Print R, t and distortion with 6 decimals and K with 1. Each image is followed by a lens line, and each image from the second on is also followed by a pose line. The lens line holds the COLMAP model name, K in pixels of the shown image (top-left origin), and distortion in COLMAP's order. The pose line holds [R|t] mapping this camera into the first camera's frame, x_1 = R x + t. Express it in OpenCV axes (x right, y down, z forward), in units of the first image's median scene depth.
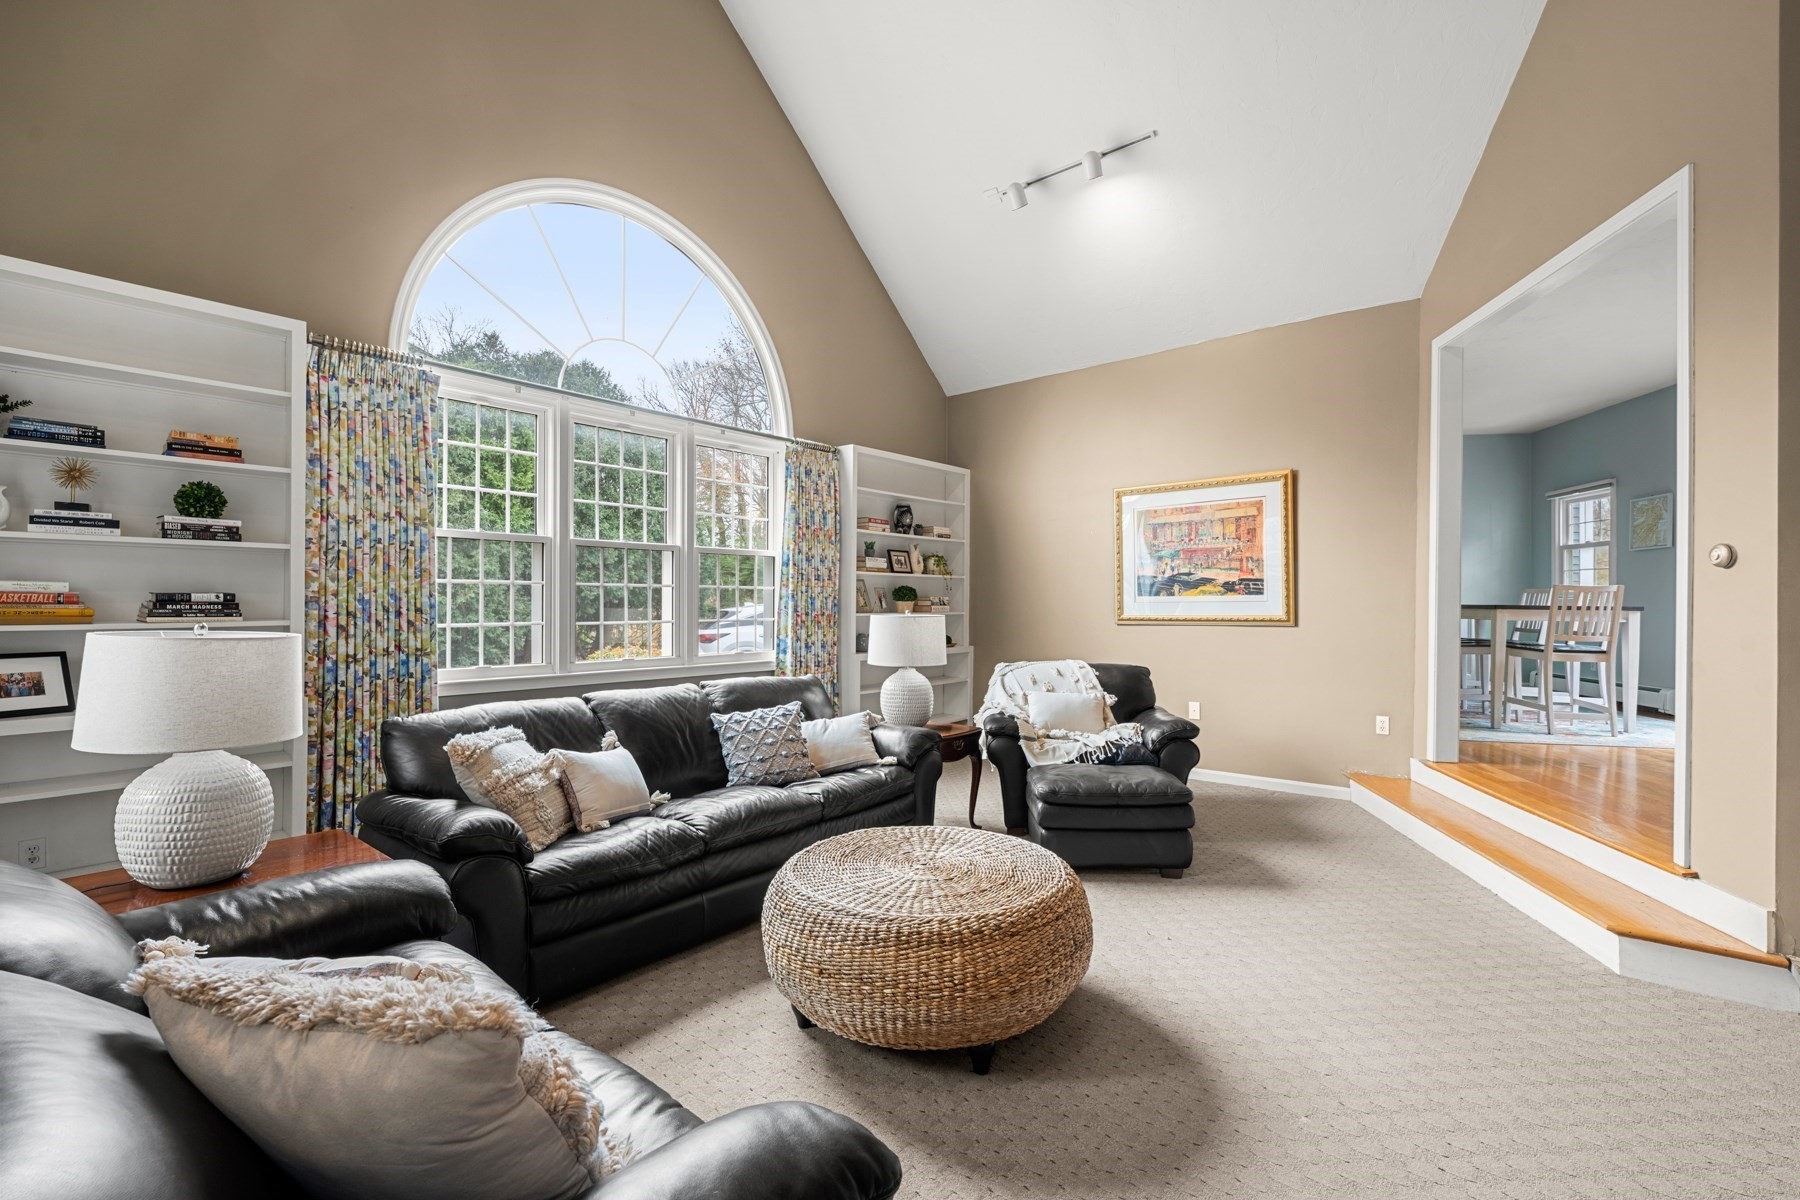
lens RADIAL K [[797.2, 0, 894.9], [0, 797.2, 604.2], [0, 0, 1]] dist [0.000272, -0.000599]
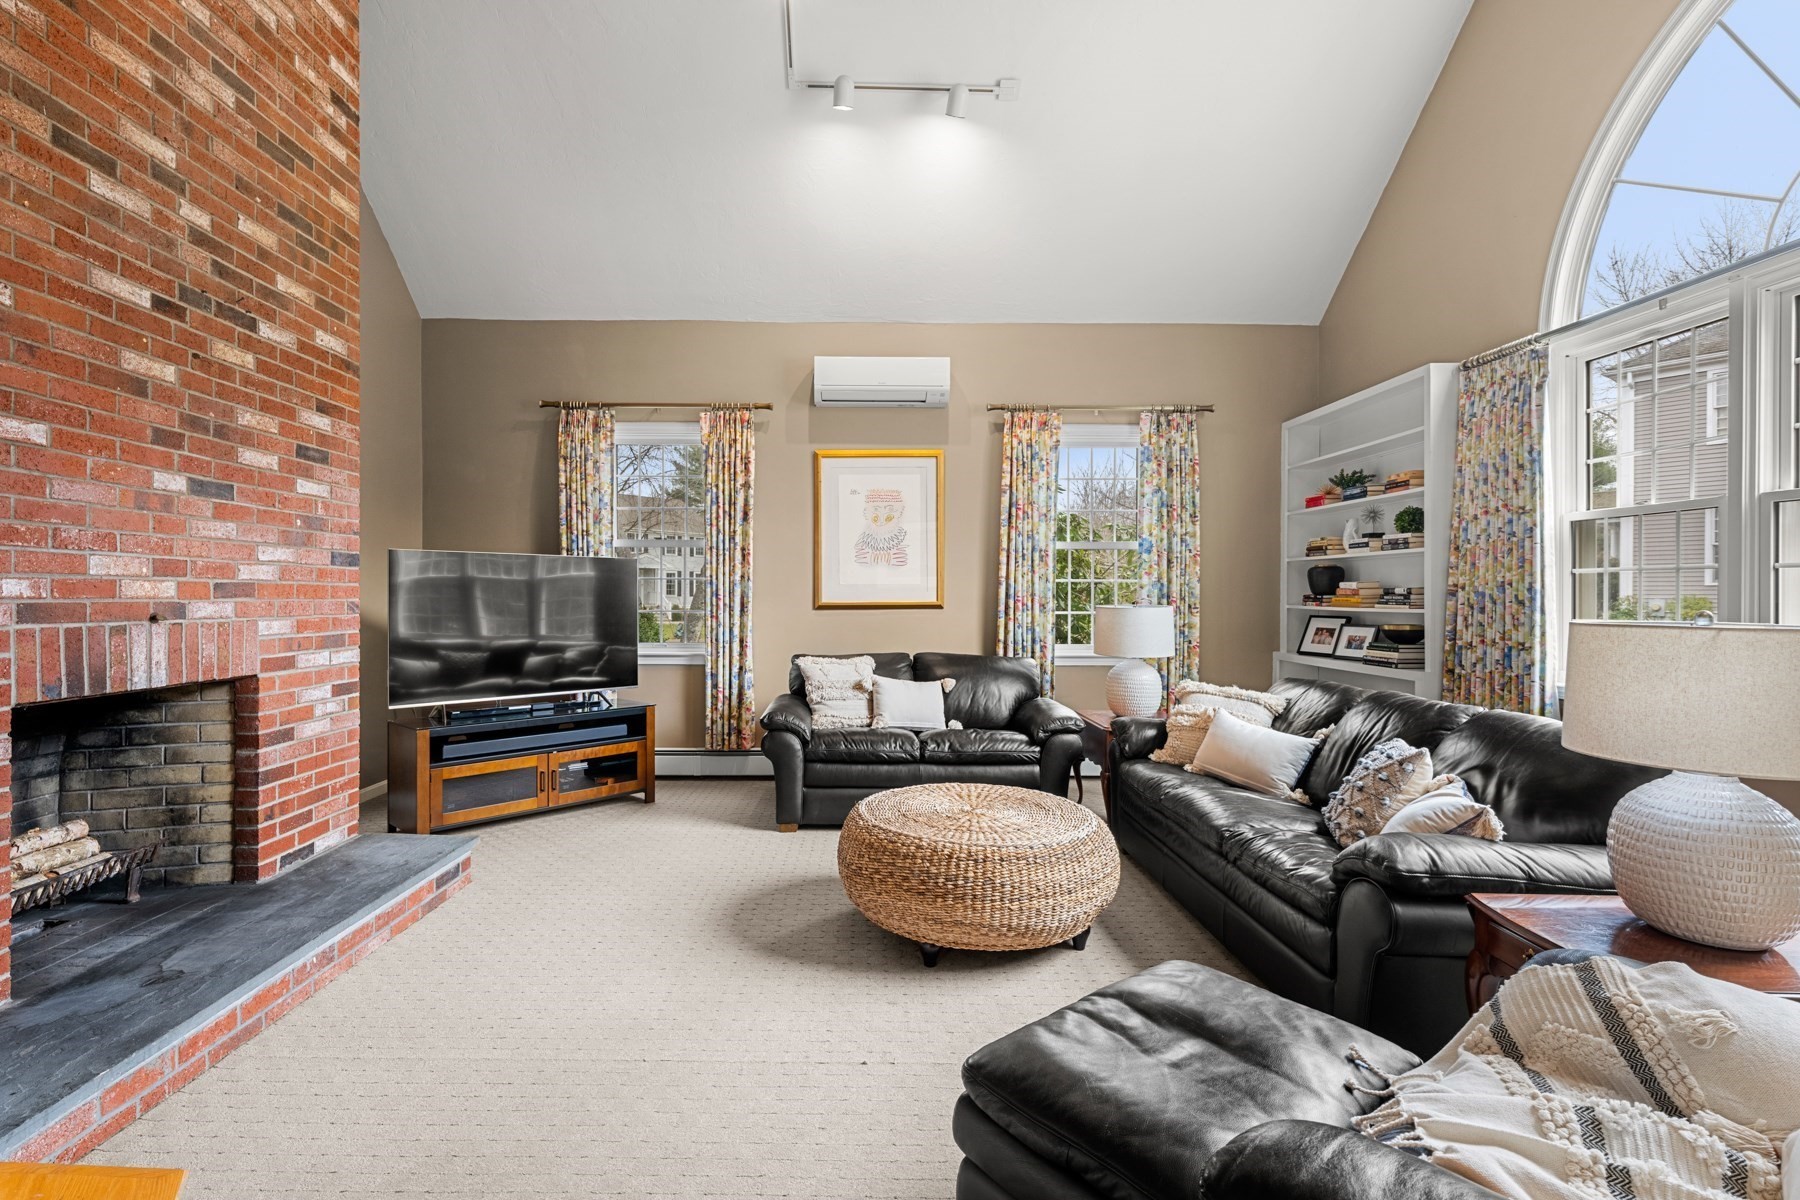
lens RADIAL K [[832.6, 0, 848.8], [0, 832.6, 577.8], [0, 0, 1]] dist [-0.000380, -0.000192]
pose [[-0.763054, -0.020763, -0.646001, 0.659953], [-0.011530, 0.999762, -0.018514, 0.005406], [0.646232, -0.006679, -0.763112, 1.224637]]
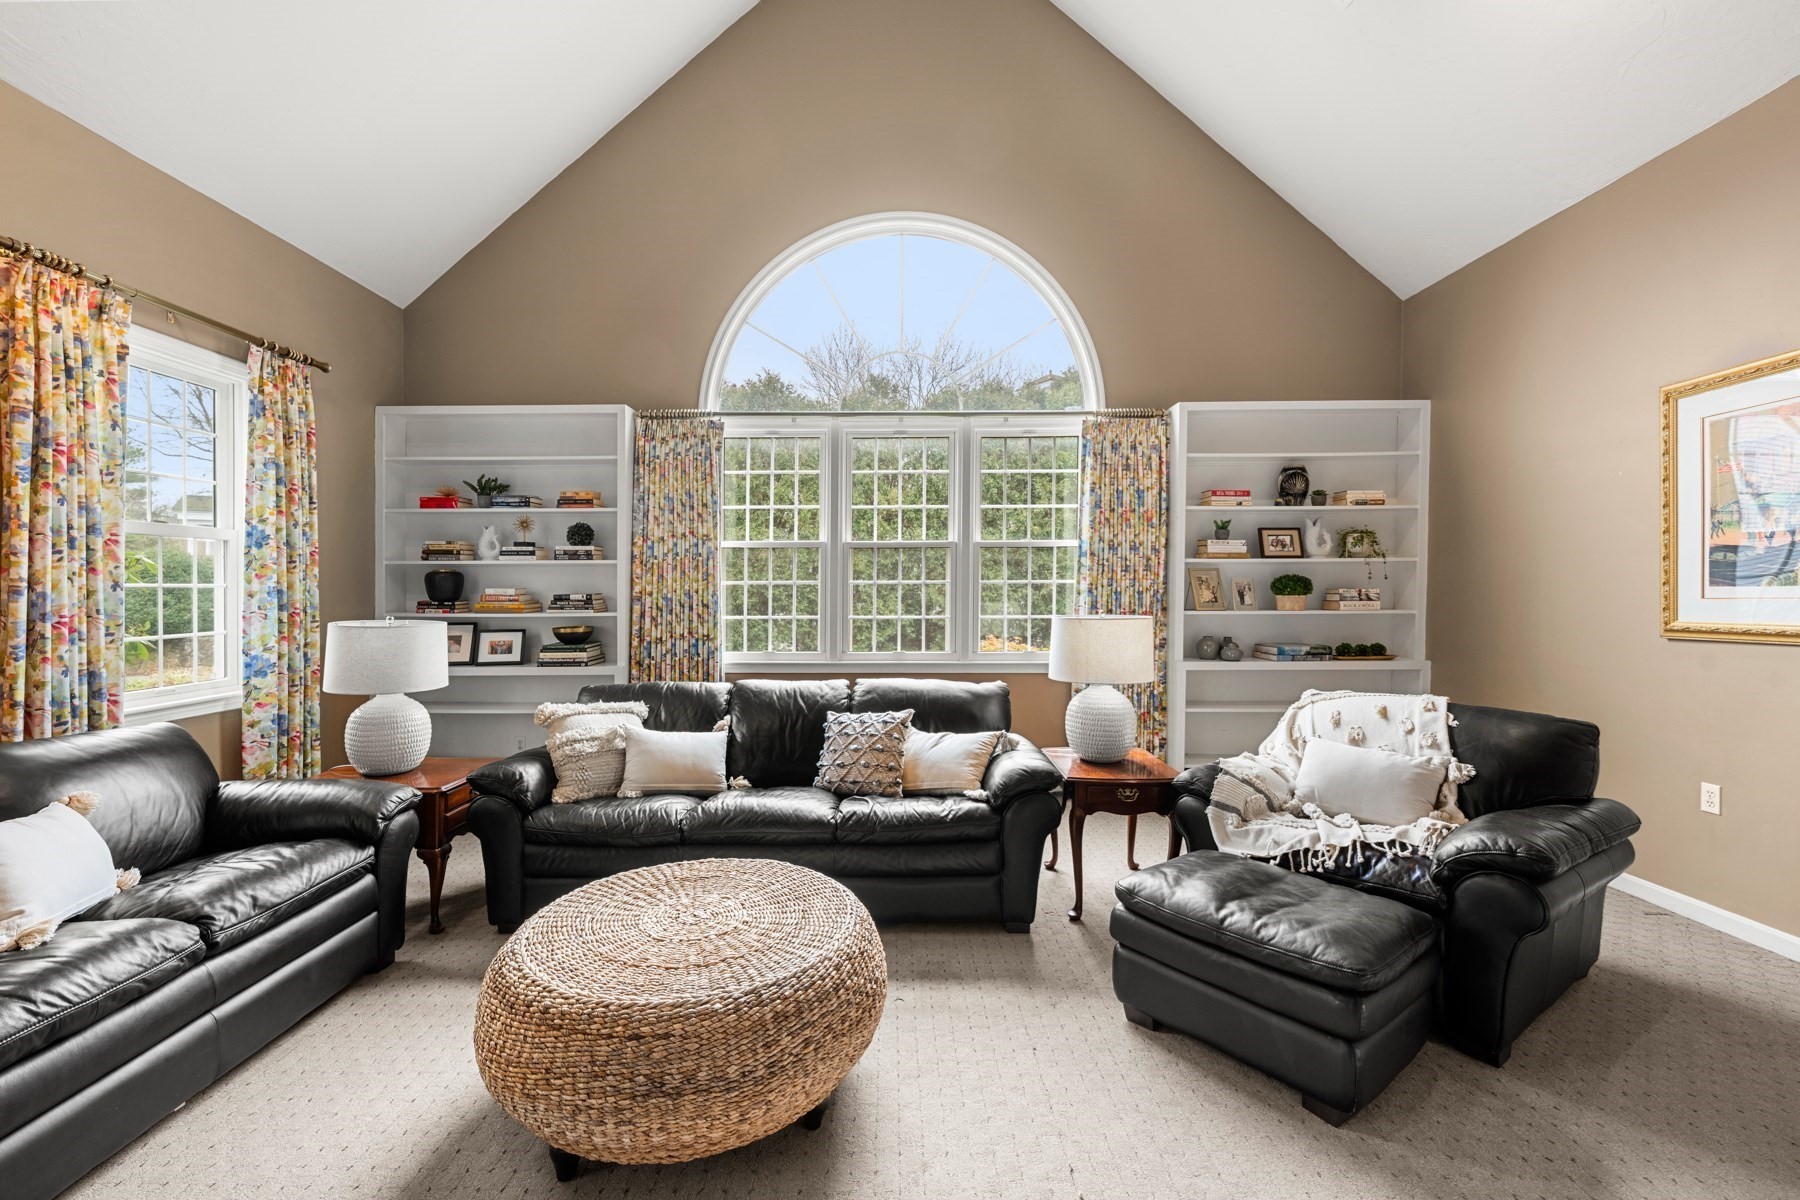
lens RADIAL K [[750.8, 0, 885.5], [0, 750.8, 593.3], [0, 0, 1]] dist [0.000872, -0.000165]
pose [[0.642473, -0.002613, -0.766304, 0.524687], [0.003657, 0.999993, -0.000344, -0.011023], [0.766299, -0.002581, 0.642478, 0.430500]]
